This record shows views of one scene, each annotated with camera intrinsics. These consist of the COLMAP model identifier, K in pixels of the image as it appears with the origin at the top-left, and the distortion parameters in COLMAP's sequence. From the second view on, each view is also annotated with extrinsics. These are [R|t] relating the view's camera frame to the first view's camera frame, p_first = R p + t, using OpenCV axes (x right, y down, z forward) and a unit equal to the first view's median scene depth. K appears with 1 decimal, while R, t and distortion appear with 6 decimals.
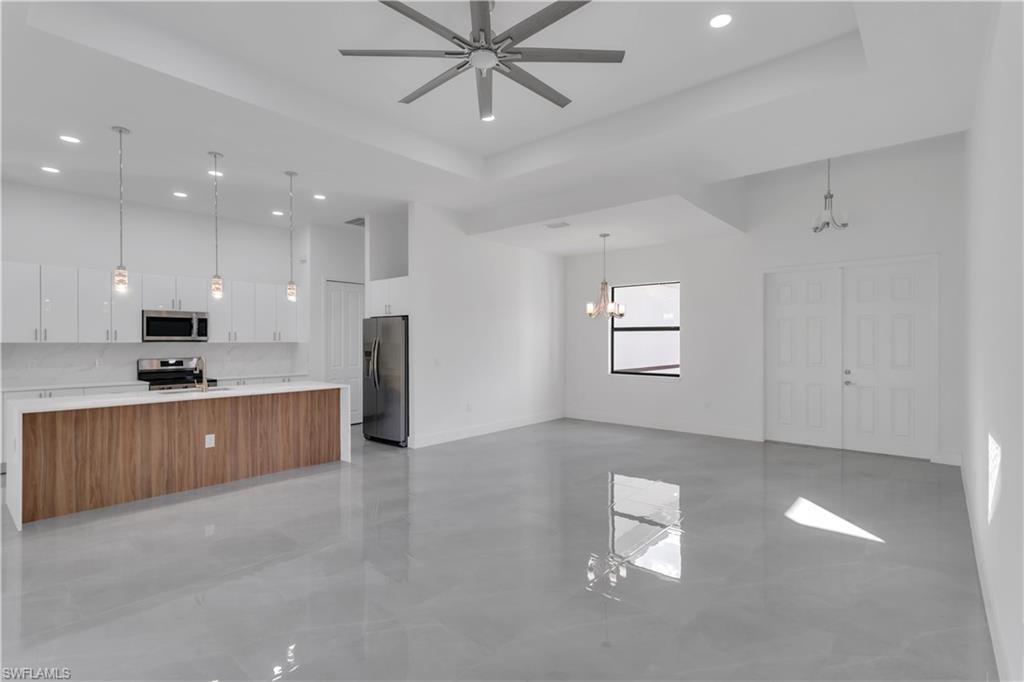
lens RADIAL K [[494.8, 0, 523.6], [0, 494.8, 339.3], [0, 0, 1]] dist [-0.001662, -0.000486]
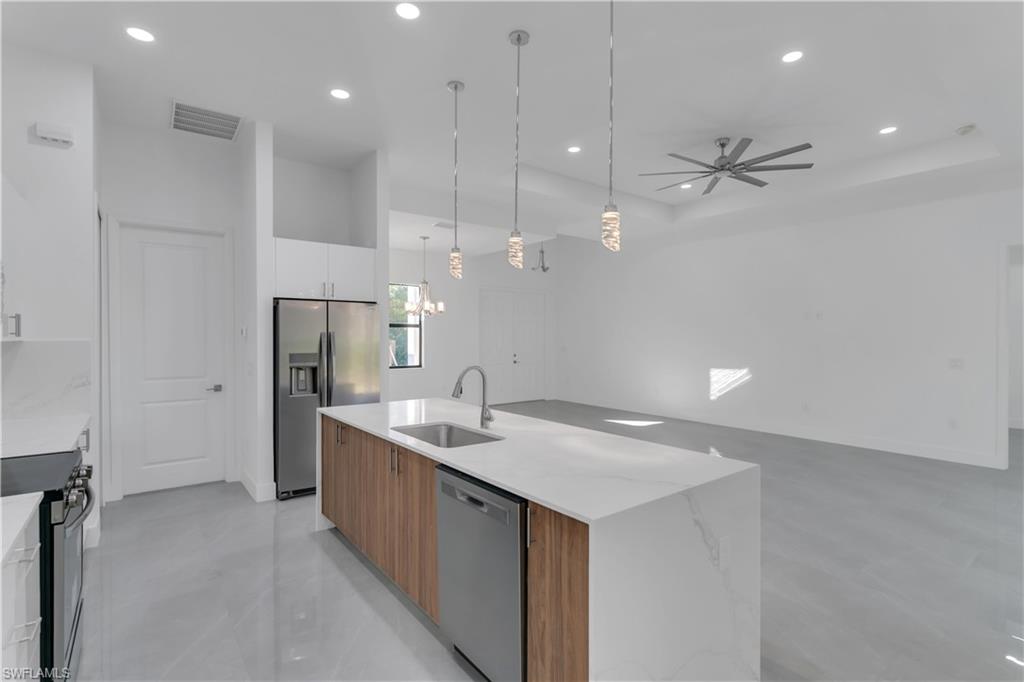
lens RADIAL K [[487.9, 0, 516.8], [0, 487.9, 335.2], [0, 0, 1]] dist [0.001544, 0.000196]
pose [[0.204647, -0.000277, 0.978836, -1.104957], [0.000057, 1.000000, 0.000271, 0.000123], [-0.978836, 0.000001, 0.204647, 0.802094]]
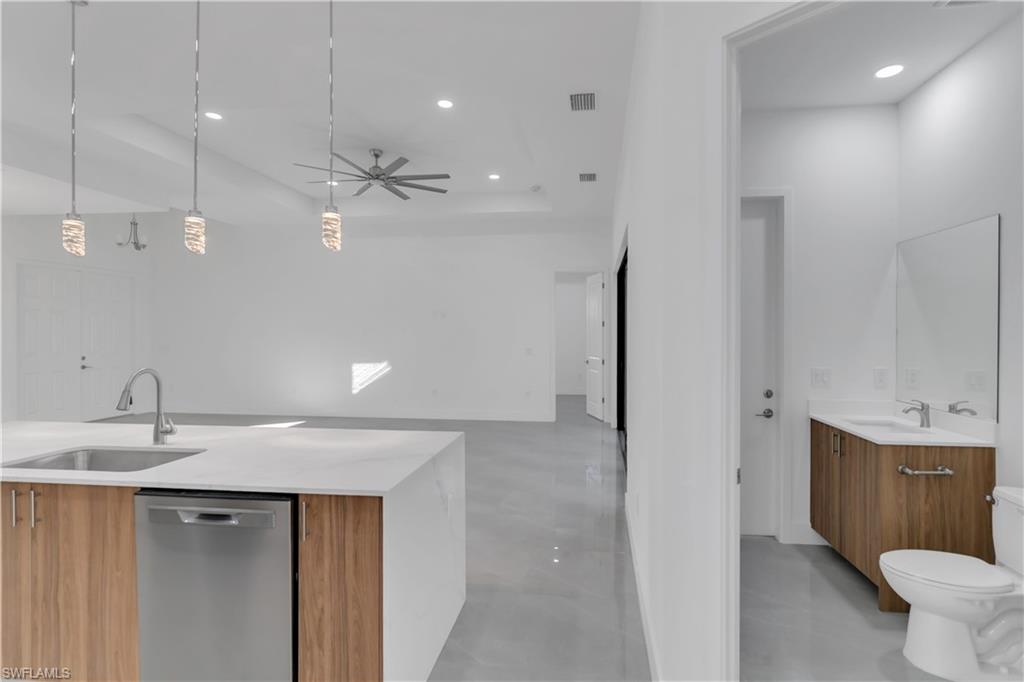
lens RADIAL K [[496.5, 0, 531.8], [0, 496.5, 328.8], [0, 0, 1]] dist [0.005290, 0.000625]
pose [[-0.549885, 0.003176, 0.835234, -1.148835], [-0.001884, 0.999986, -0.005042, -0.000312], [-0.835238, -0.004346, -0.549871, 0.913055]]
